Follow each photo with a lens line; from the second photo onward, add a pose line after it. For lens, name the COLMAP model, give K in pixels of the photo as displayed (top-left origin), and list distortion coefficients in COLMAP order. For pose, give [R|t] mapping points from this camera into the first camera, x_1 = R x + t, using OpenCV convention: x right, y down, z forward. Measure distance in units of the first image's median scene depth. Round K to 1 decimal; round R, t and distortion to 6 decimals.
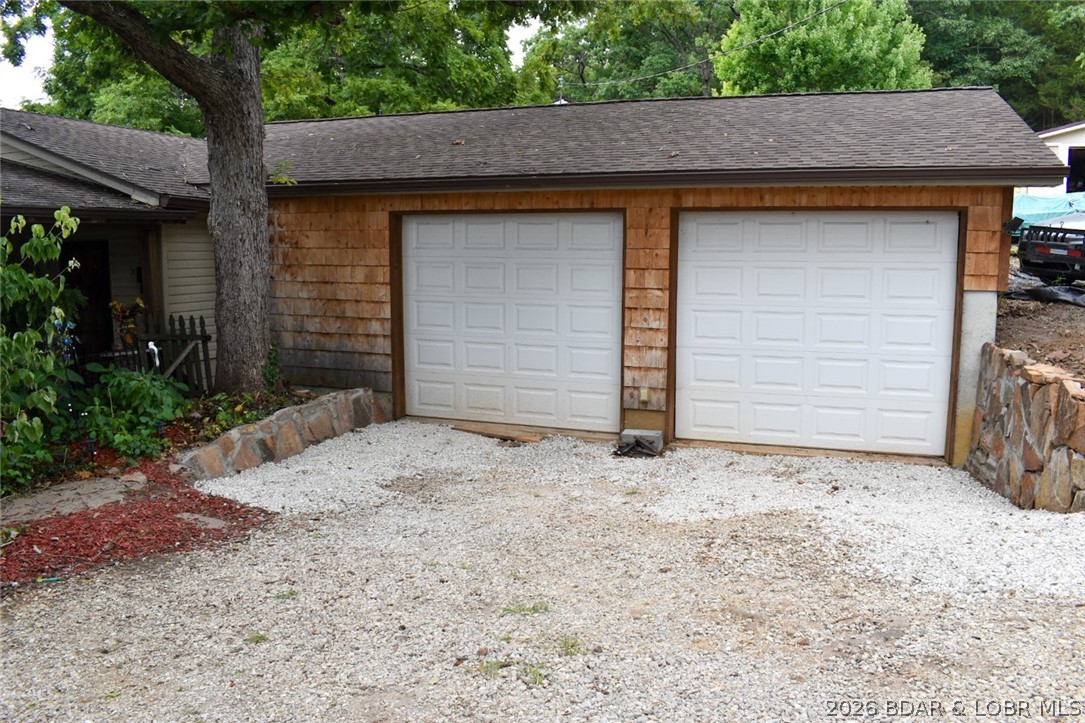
lens RADIAL K [[880.1, 0, 544.2], [0, 880.1, 360.2], [0, 0, 1]] dist [-0.097274, 0.013164]
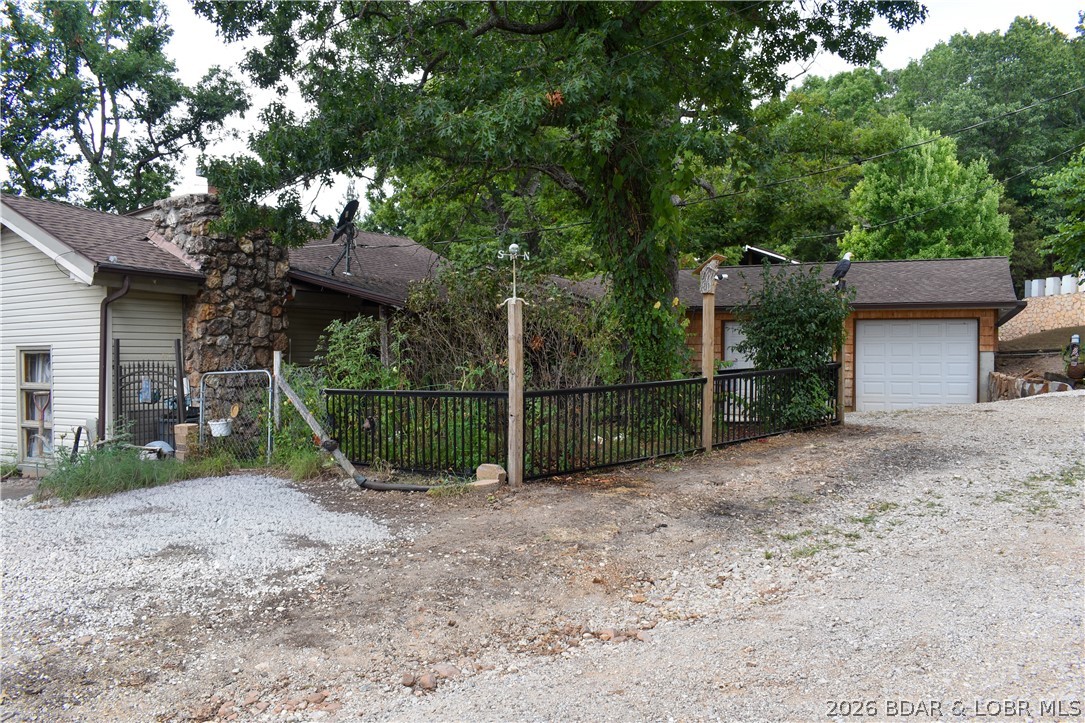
lens RADIAL K [[880.1, 0, 544.2], [0, 880.1, 370.3], [0, 0, 1]] dist [-0.097274, 0.013164]
pose [[0.992542, 0.002815, -0.121874, -0.372249], [-0.016007, 0.994087, -0.107400, 0.215381], [0.120851, 0.108549, 0.986718, -1.310029]]
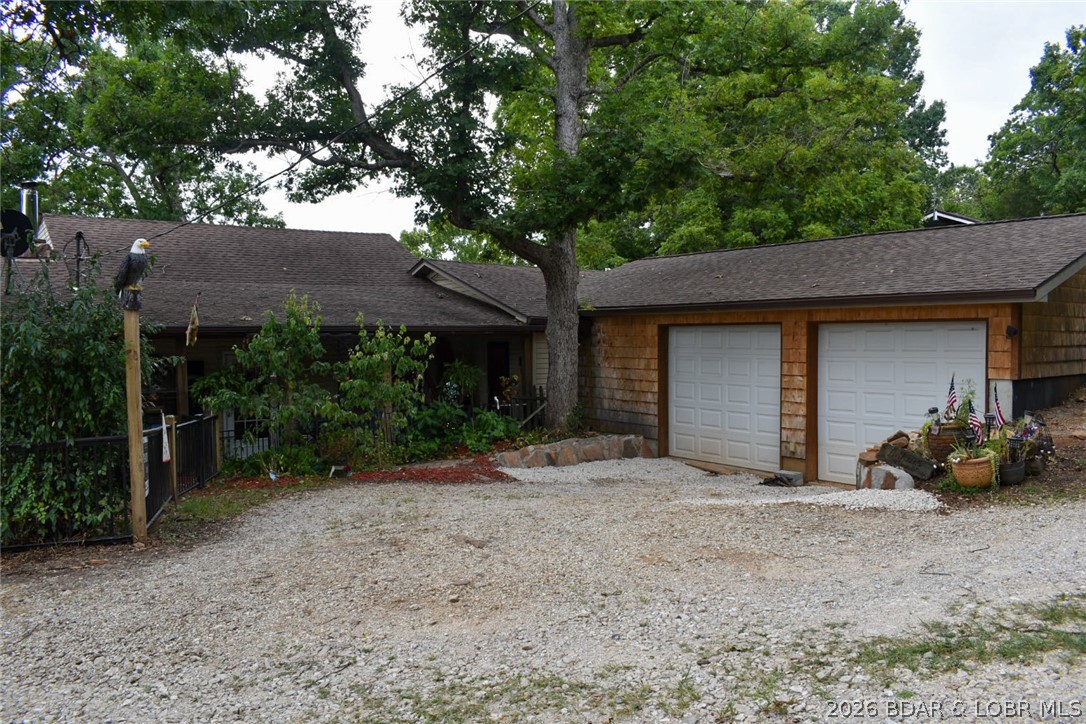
lens RADIAL K [[880.9, 0, 547.2], [0, 880.9, 359.5], [0, 0, 1]] dist [-0.097274, 0.013164]
pose [[0.829745, 0.008394, -0.558079, 0.572360], [-0.065310, 0.994478, -0.082144, 0.039196], [0.554308, 0.104606, 0.825712, -0.441500]]
